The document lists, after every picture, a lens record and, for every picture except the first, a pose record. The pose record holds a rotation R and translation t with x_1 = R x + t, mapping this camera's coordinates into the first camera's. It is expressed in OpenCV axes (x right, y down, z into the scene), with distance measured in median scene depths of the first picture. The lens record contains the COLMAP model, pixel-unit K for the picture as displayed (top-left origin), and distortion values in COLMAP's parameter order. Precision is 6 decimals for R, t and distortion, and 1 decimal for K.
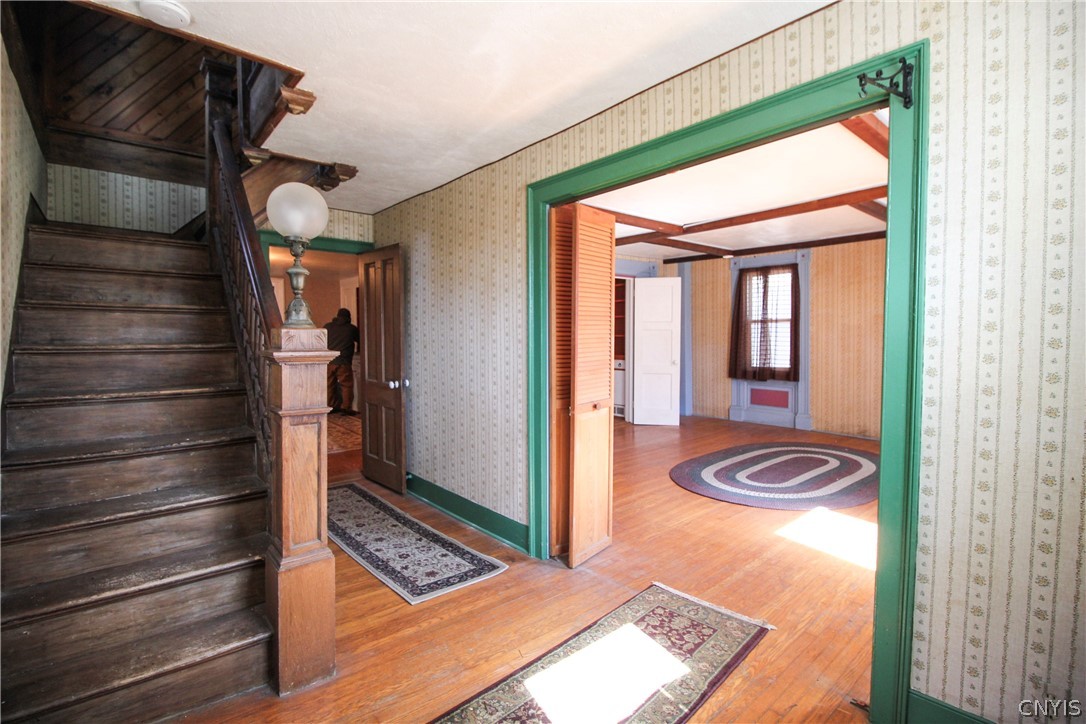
lens RADIAL K [[502.9, 0, 534.5], [0, 502.9, 355.4], [0, 0, 1]] dist [-0.005729, -0.007775]
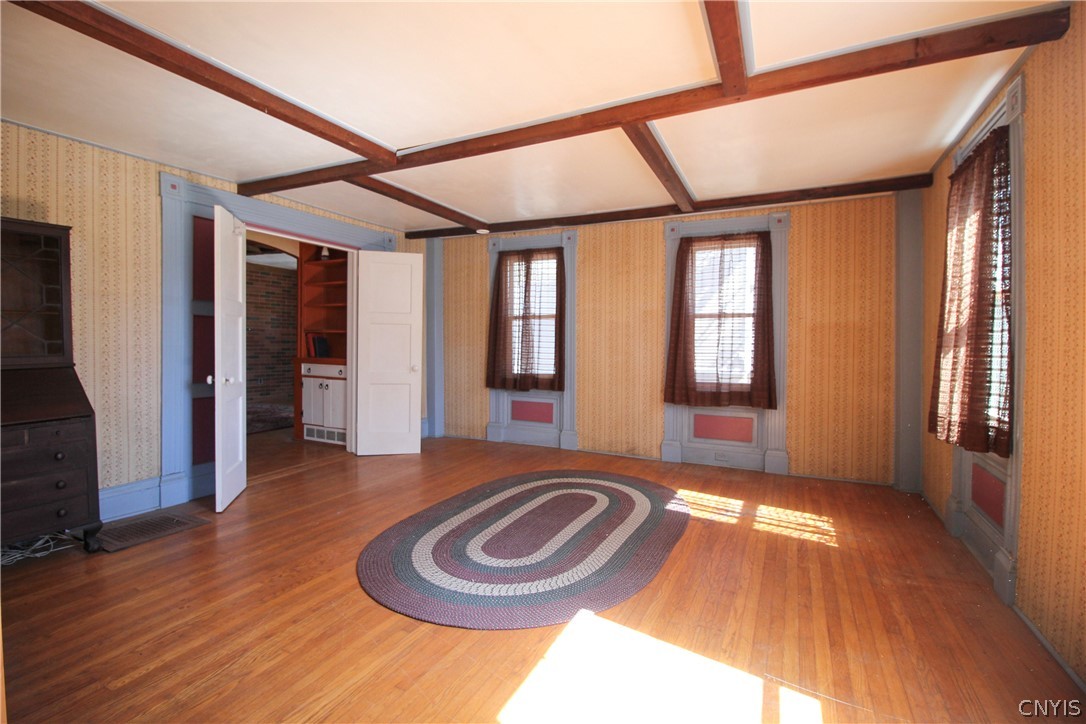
lens RADIAL K [[502.9, 0, 543.9], [0, 502.9, 359.2], [0, 0, 1]] dist [-0.005729, -0.007775]
pose [[0.910034, 0.004943, 0.414504, 0.149659], [-0.001474, 0.999961, -0.008687, 0.007017], [-0.414531, 0.007295, 0.910006, 0.255186]]
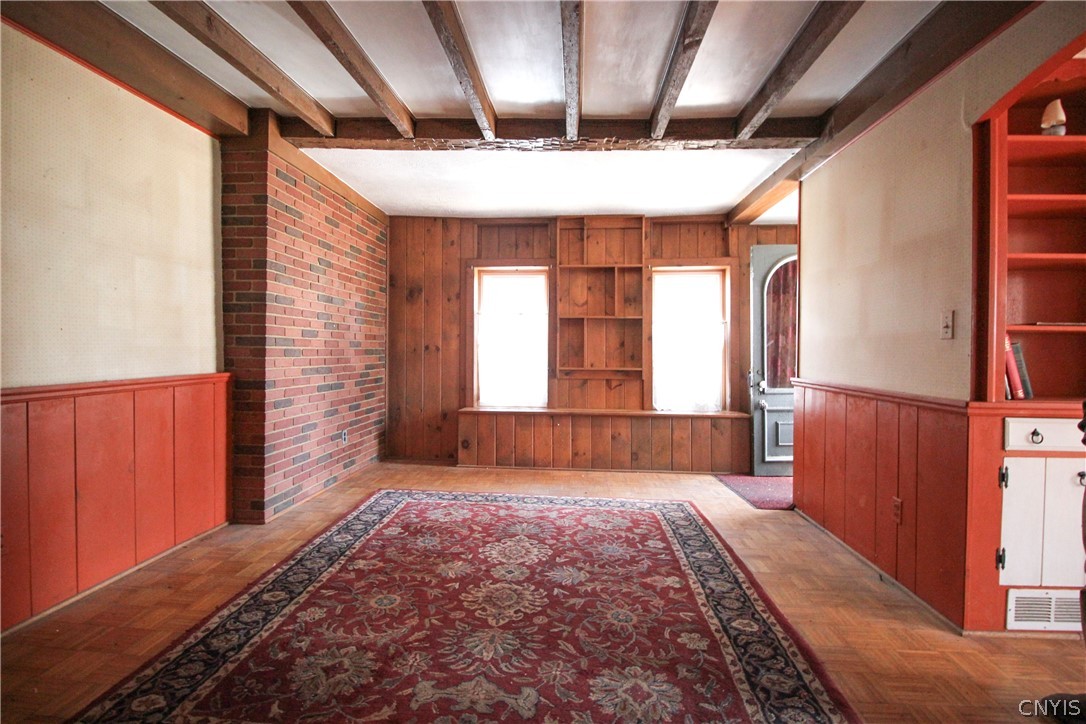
lens RADIAL K [[502.9, 0, 542.6], [0, 502.9, 359.3], [0, 0, 1]] dist [-0.005729, -0.007775]
pose [[0.691539, -0.001487, 0.722338, -0.234162], [0.018316, 0.999712, -0.015478, -0.024681], [-0.722107, 0.023934, 0.691367, 1.099479]]
